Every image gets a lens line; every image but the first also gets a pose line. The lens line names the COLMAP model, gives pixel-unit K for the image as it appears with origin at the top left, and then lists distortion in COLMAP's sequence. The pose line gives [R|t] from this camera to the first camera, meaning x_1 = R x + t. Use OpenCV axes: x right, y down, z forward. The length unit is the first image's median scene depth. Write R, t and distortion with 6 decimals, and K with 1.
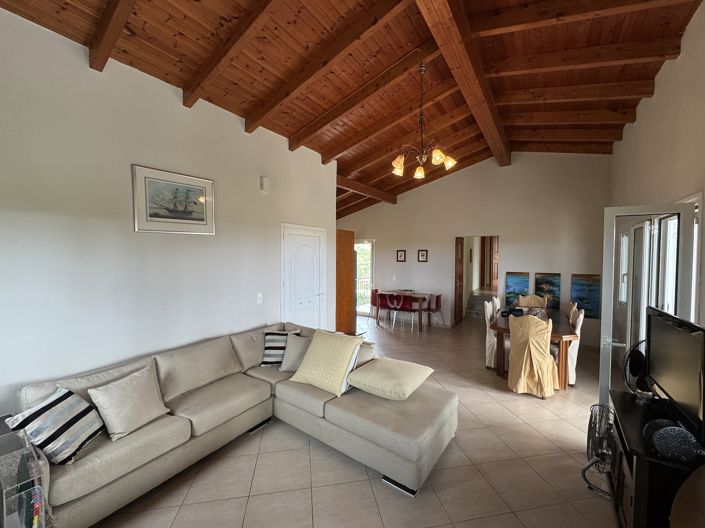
lens RADIAL K [[280.8, 0, 351.9], [0, 280.8, 264.7], [0, 0, 1]] dist [-0.000634, -0.000469]
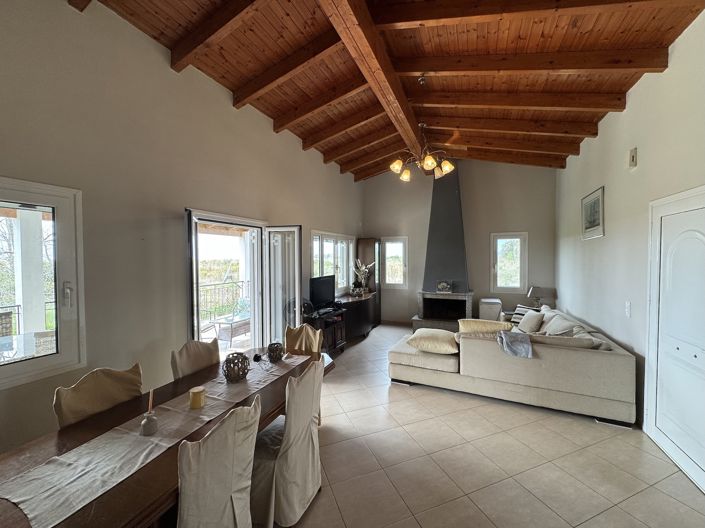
lens RADIAL K [[281.6, 0, 351.6], [0, 281.6, 264.6], [0, 0, 1]] dist [-0.001855, 0.000009]
pose [[-0.981895, 0.005607, -0.189342, 0.378945], [-0.004702, 0.998532, 0.053953, -0.028616], [0.189366, 0.053867, -0.980428, 1.070859]]
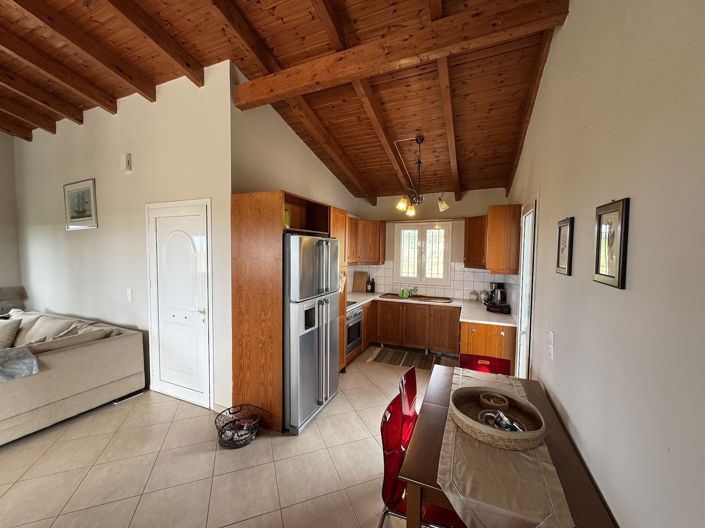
lens RADIAL K [[281.6, 0, 351.6], [0, 281.6, 264.6], [0, 0, 1]] dist [-0.001855, 0.000009]
pose [[0.188703, 0.049168, -0.980803, 0.447876], [-0.036850, 0.998397, 0.042960, -0.026495], [0.981343, 0.028036, 0.190212, 1.008823]]
